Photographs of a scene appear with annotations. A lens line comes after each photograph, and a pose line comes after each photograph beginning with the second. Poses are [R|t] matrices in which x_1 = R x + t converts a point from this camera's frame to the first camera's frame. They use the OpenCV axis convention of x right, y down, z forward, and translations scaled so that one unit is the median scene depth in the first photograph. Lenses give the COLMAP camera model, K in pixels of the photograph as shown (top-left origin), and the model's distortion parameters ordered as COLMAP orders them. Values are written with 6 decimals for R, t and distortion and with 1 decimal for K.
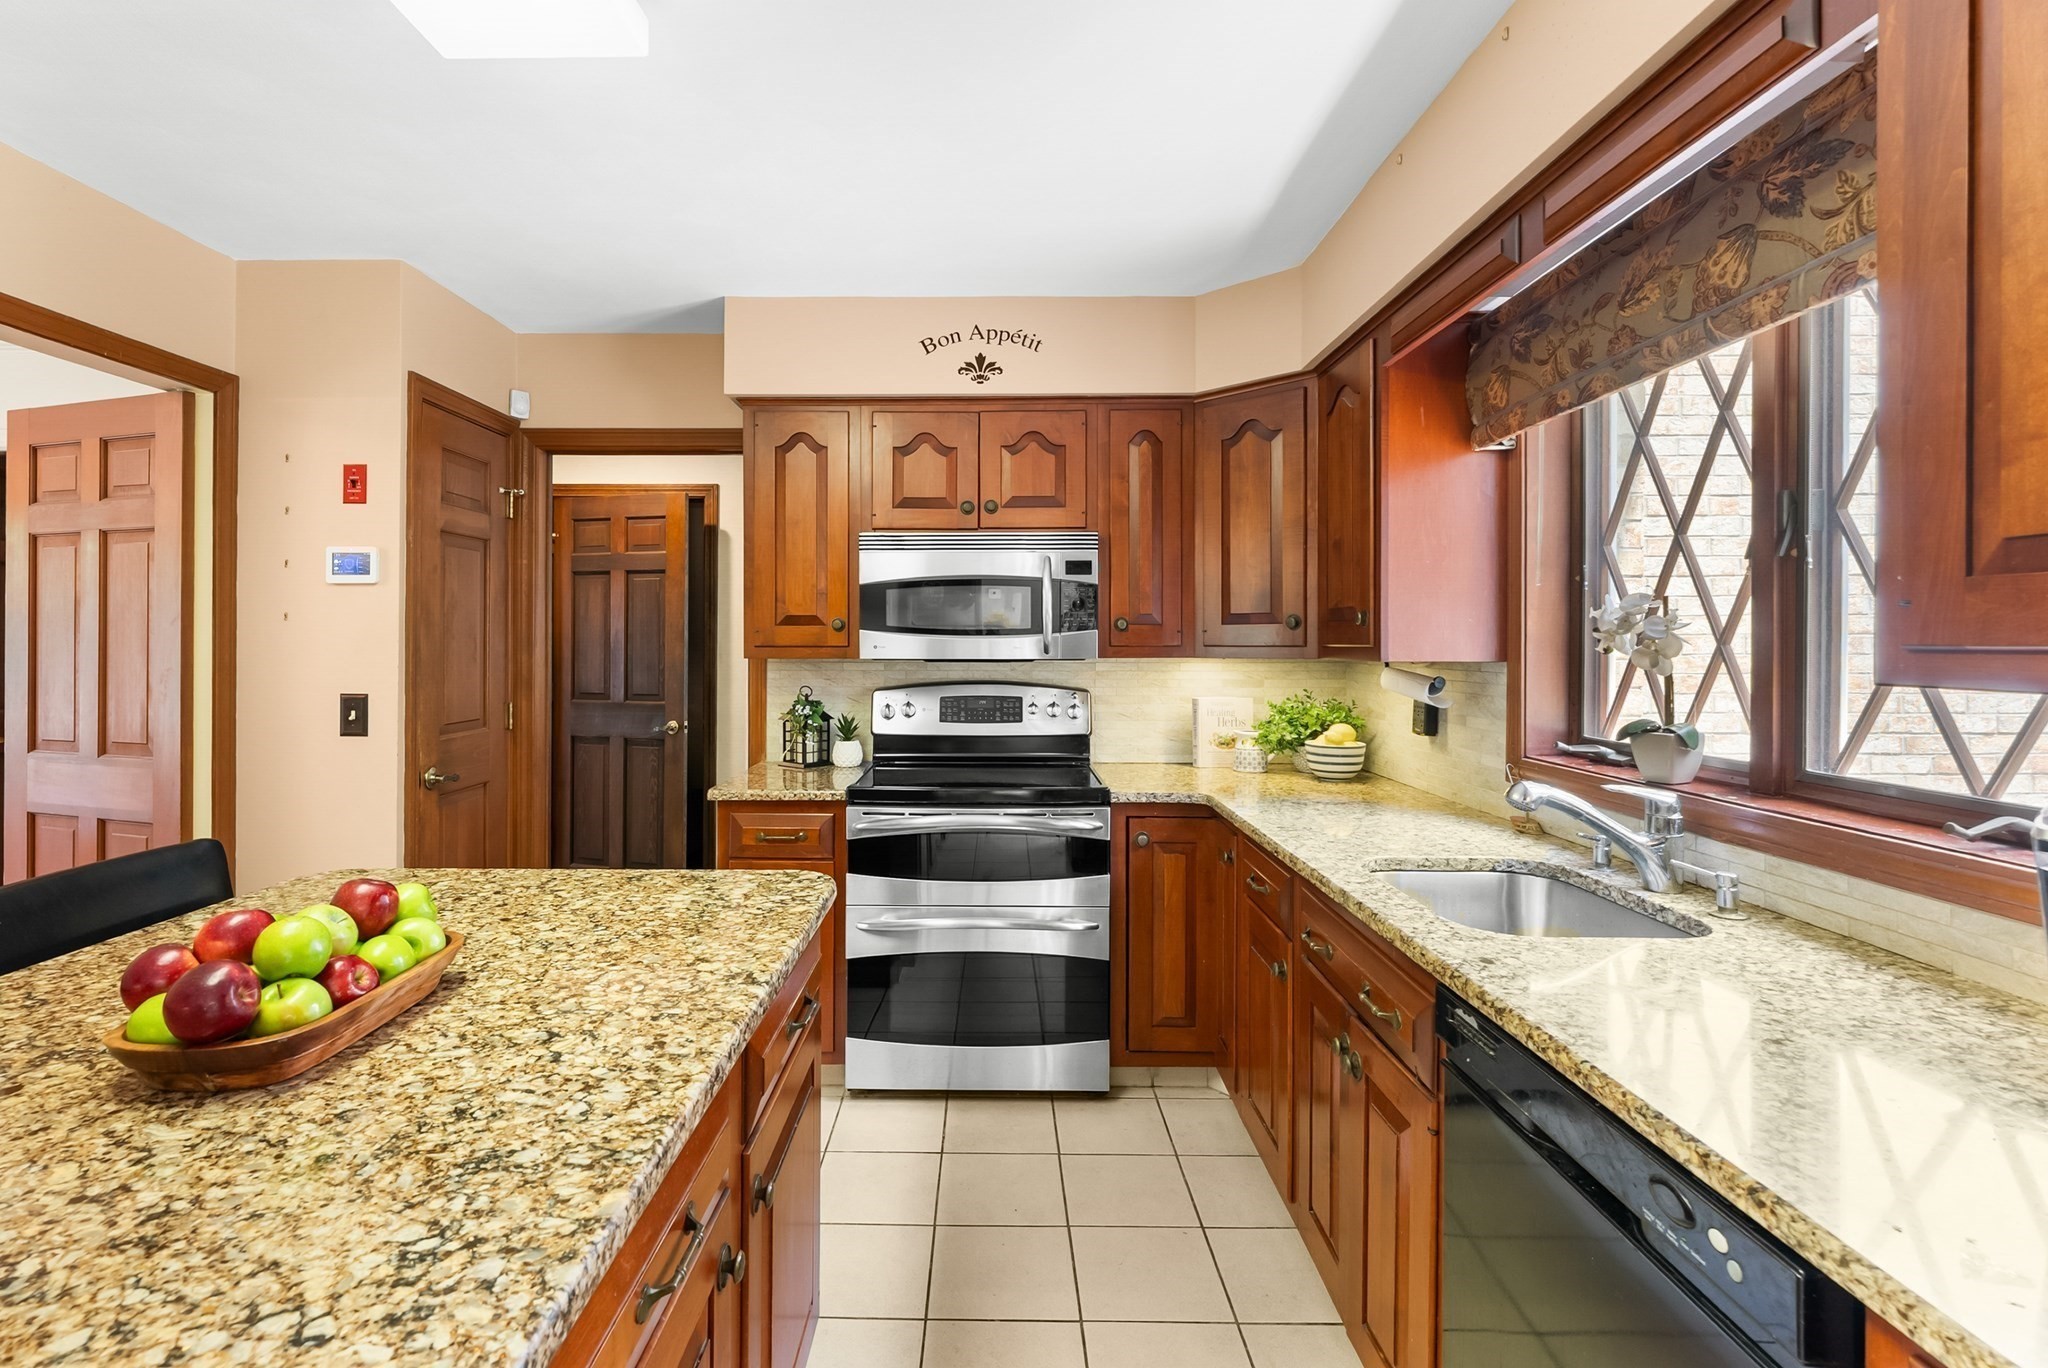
lens RADIAL K [[902.4, 0, 1020.2], [0, 902.4, 641.1], [0, 0, 1]] dist [-0.000097, -0.000376]
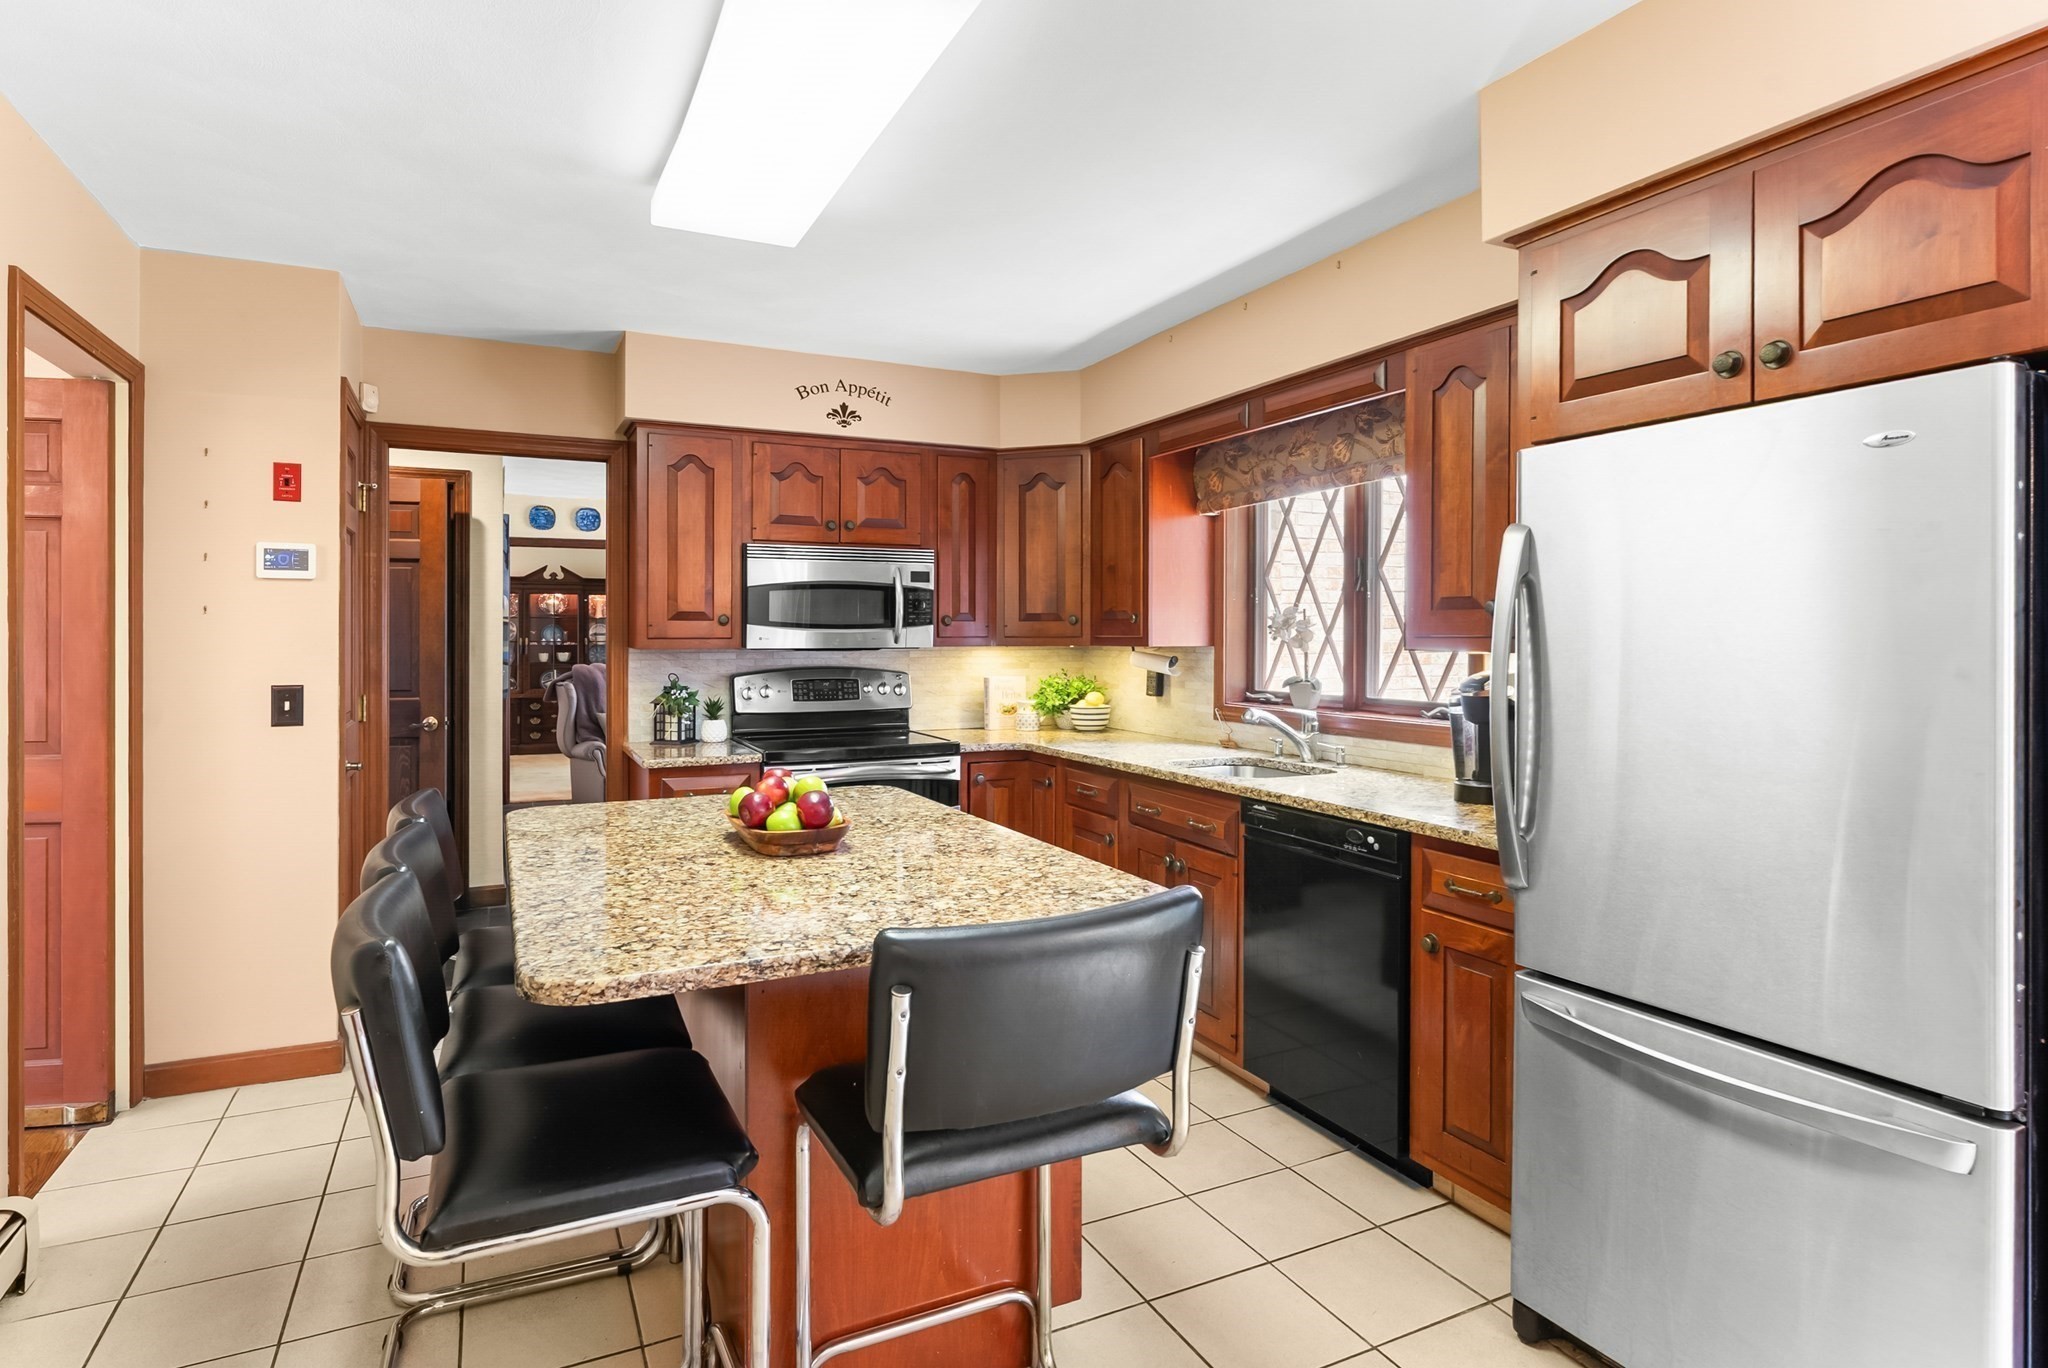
lens RADIAL K [[1068.2, 0, 1023.0], [0, 1068.2, 638.6], [0, 0, 1]] dist [-0.000935, -0.000421]
pose [[0.892425, -0.003125, 0.451184, -0.536279], [0.000740, 0.999985, 0.005462, -0.001043], [-0.451195, -0.004540, 0.892414, -0.471384]]
